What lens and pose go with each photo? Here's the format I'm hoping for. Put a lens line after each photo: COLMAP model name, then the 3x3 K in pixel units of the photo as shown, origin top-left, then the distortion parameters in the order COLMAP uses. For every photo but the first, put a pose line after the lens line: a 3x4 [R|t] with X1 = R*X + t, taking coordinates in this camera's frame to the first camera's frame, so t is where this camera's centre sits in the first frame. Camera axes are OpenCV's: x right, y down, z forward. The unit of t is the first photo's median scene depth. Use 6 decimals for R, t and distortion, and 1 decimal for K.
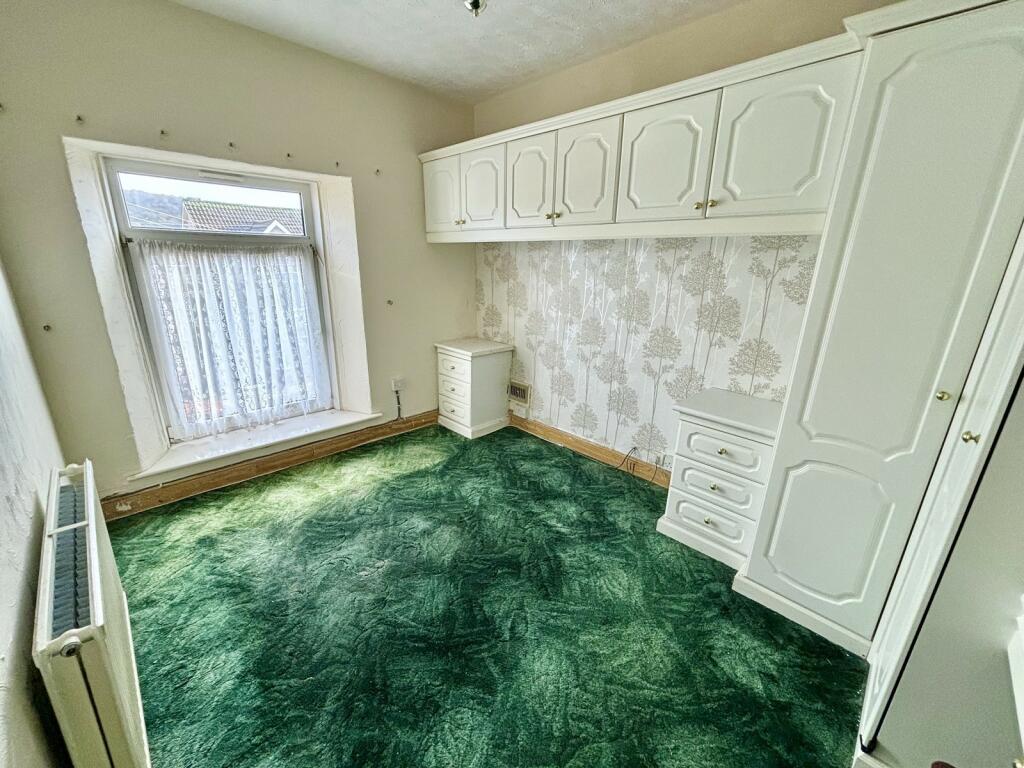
lens RADIAL K [[411.2, 0, 514.9], [0, 411.2, 382.8], [0, 0, 1]] dist [0.000822, -0.000017]
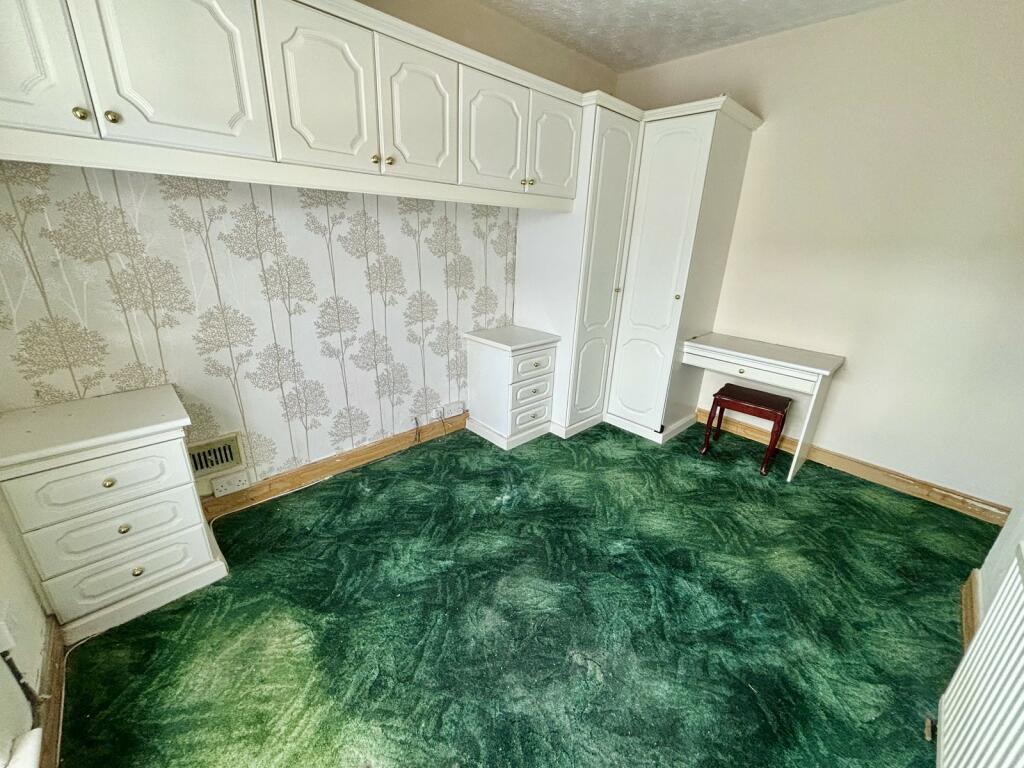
lens RADIAL K [[413.9, 0, 510.7], [0, 413.9, 380.0], [0, 0, 1]] dist [0.023535, -0.000316]
pose [[0.021918, -0.358591, 0.933238, -0.594564], [0.251477, 0.905426, 0.341998, -0.206645], [-0.967615, 0.227192, 0.110022, 0.647154]]
